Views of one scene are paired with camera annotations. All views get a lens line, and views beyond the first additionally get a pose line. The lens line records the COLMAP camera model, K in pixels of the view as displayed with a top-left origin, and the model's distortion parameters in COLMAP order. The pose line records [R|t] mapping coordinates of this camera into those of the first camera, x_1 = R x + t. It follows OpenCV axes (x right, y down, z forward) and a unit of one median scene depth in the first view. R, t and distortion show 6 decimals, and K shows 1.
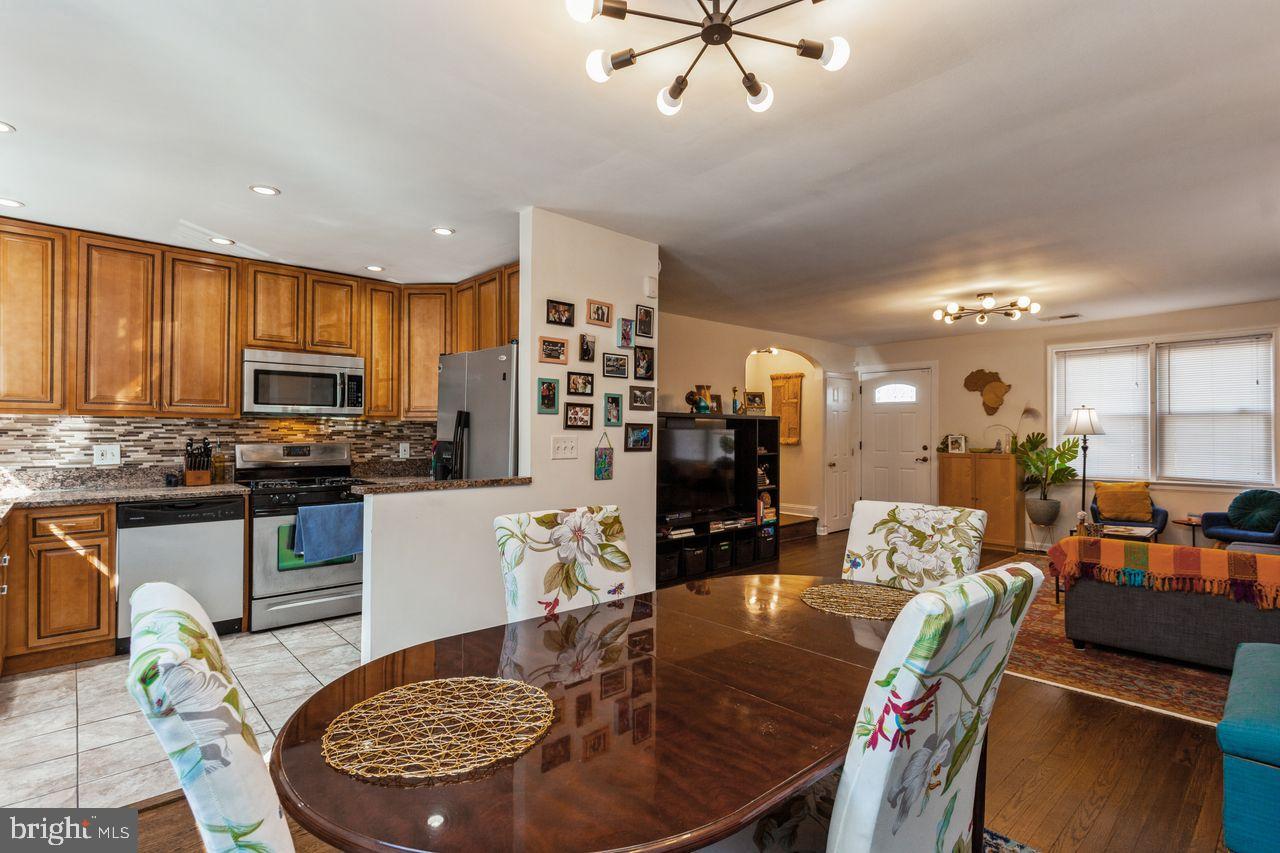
lens RADIAL K [[614.5, 0, 638.5], [0, 614.5, 431.8], [0, 0, 1]] dist [0.001118, 0.000971]
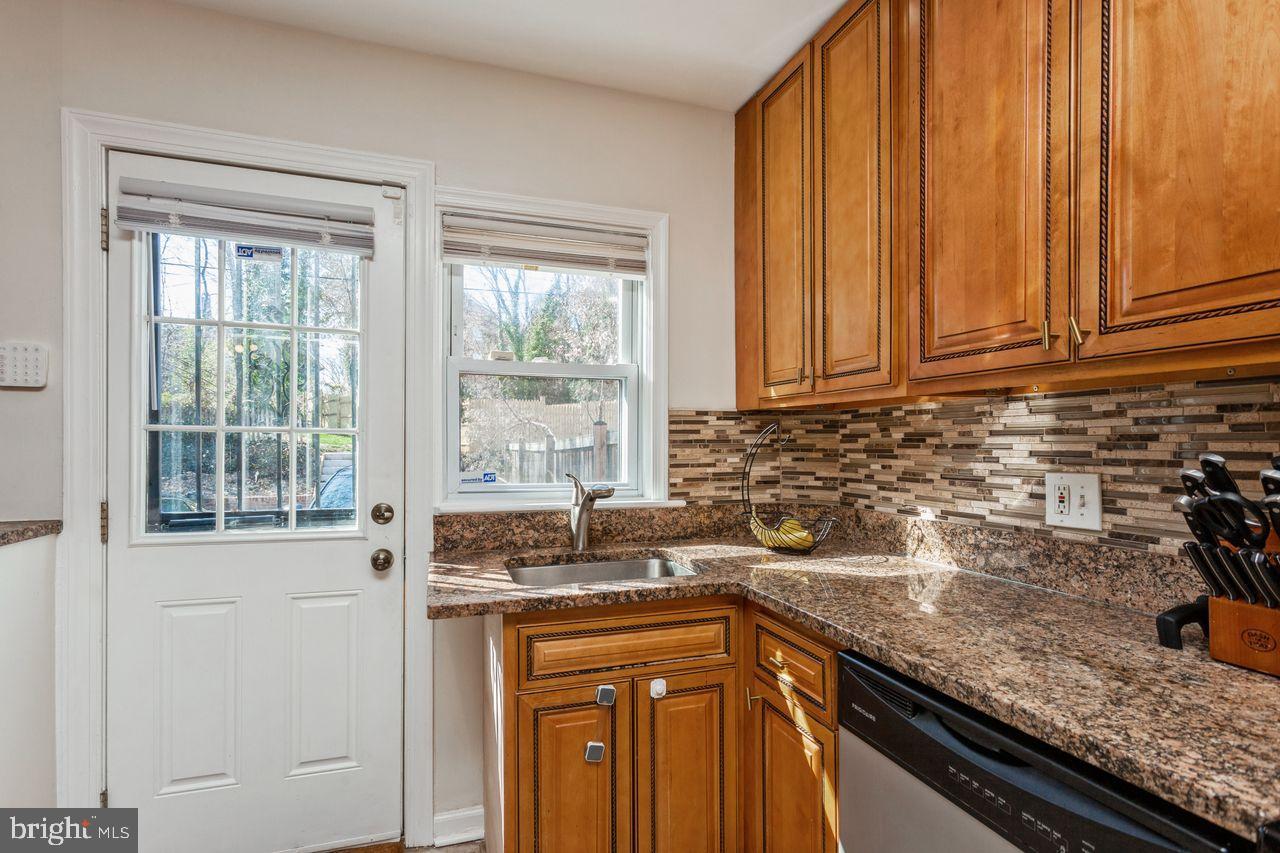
lens RADIAL K [[622.6, 0, 635.4], [0, 622.6, 443.9], [0, 0, 1]] dist [0.003310, 0.000219]
pose [[-0.415330, -0.002058, -0.909668, -0.391702], [0.001062, 0.999996, -0.002748, 0.004951], [0.909670, -0.002108, -0.415326, 0.835843]]
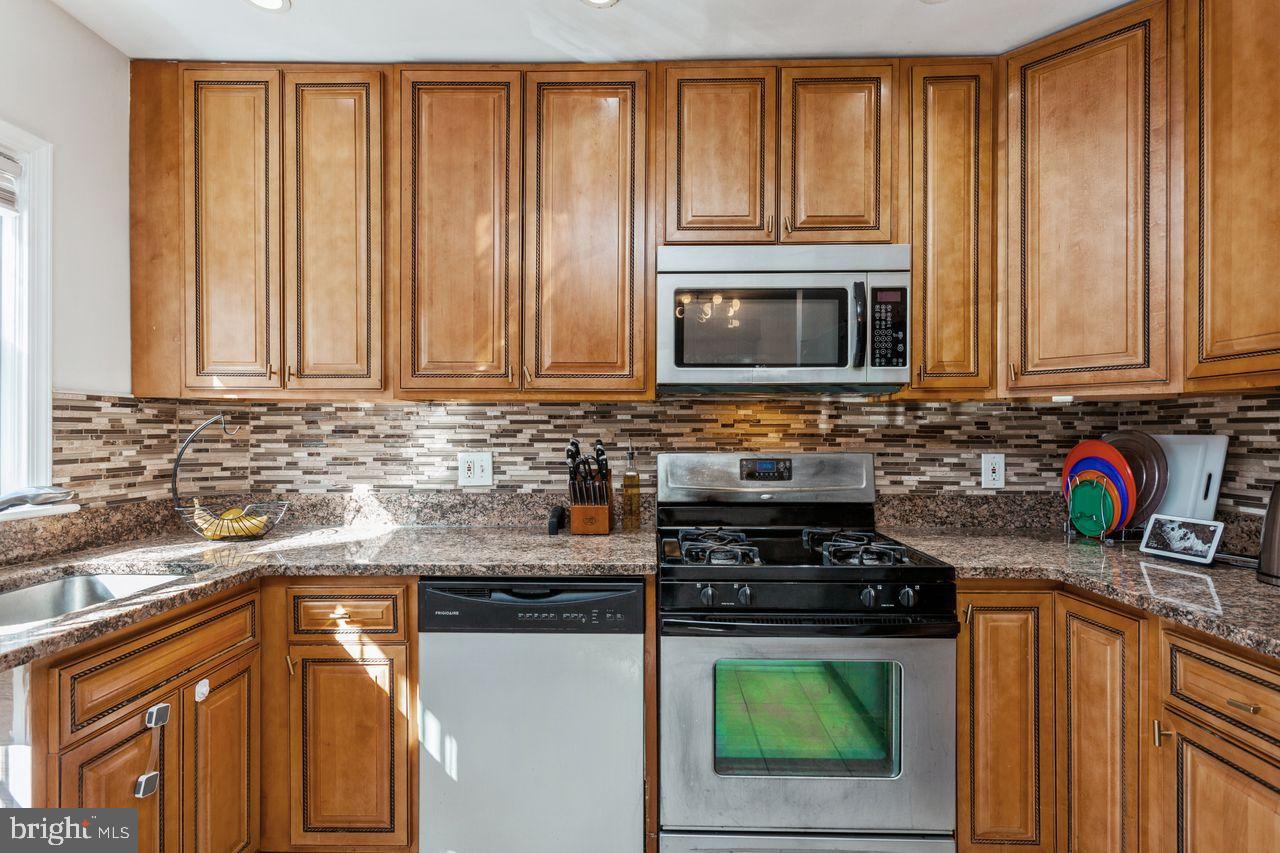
lens RADIAL K [[614.5, 0, 638.5], [0, 614.5, 431.8], [0, 0, 1]] dist [0.001118, 0.000971]
pose [[0.722363, -0.005903, -0.691489, -0.315700], [0.003495, 0.999982, -0.004886, 0.004989], [0.691505, 0.001113, 0.722371, 0.622455]]
